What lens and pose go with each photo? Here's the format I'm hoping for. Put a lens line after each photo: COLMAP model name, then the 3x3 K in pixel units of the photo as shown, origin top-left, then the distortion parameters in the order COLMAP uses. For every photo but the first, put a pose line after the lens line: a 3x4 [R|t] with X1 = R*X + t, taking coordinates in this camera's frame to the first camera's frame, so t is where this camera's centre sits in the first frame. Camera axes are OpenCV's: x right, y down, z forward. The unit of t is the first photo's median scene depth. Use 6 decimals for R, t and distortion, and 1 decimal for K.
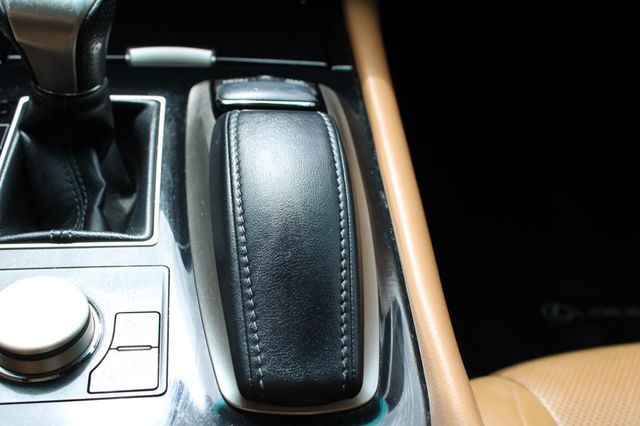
lens RADIAL K [[684.8, 0, 320.0], [0, 684.8, 213.0], [0, 0, 1]] dist [-0.102059, 0.067230]
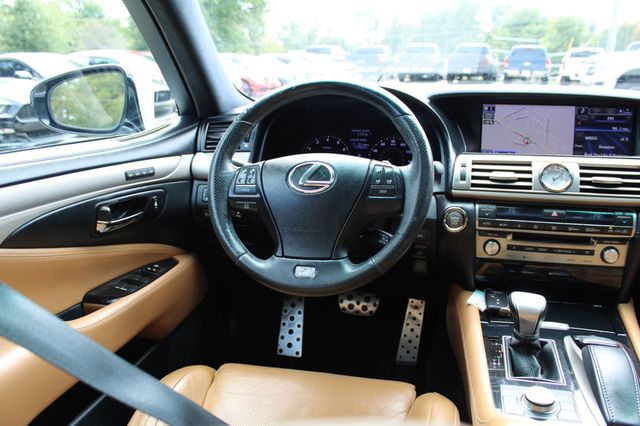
lens RADIAL K [[531.3, 0, 320.0], [0, 531.3, 213.0], [0, 0, 1]] dist [-0.170338, 0.142902]
pose [[0.910182, -0.010729, -0.414070, -0.250420], [-0.168546, 0.903568, -0.393901, 0.375228], [0.378366, 0.428311, 0.820602, -1.412729]]
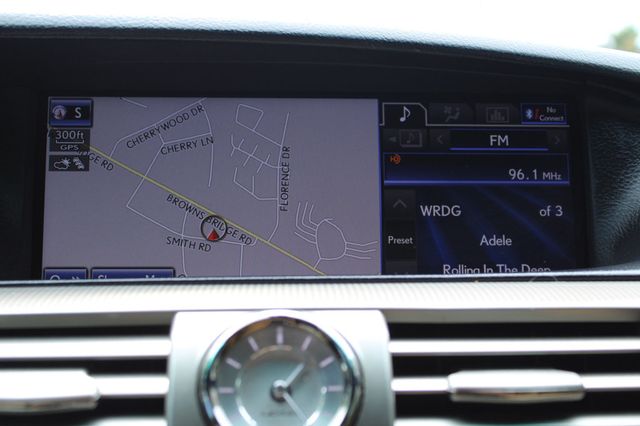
lens RADIAL K [[914.8, 0, 320.0], [0, 914.8, 213.0], [0, 0, 1]] dist [-0.087904, -0.012916]
pose [[0.991974, -0.094192, -0.084356, -0.111974], [0.027355, 0.811207, -0.584119, -0.581328], [0.123449, 0.577123, 0.807273, 0.196695]]
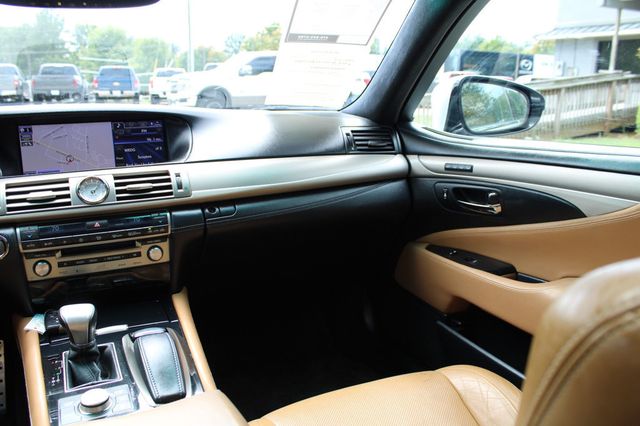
lens RADIAL K [[531.3, 0, 320.0], [0, 531.3, 213.0], [0, 0, 1]] dist [-0.170338, 0.142902]
pose [[0.943529, -0.177624, 0.279646, 0.095303], [0.279796, 0.879234, -0.385567, 0.481772], [-0.177388, 0.442038, 0.879282, -1.468457]]
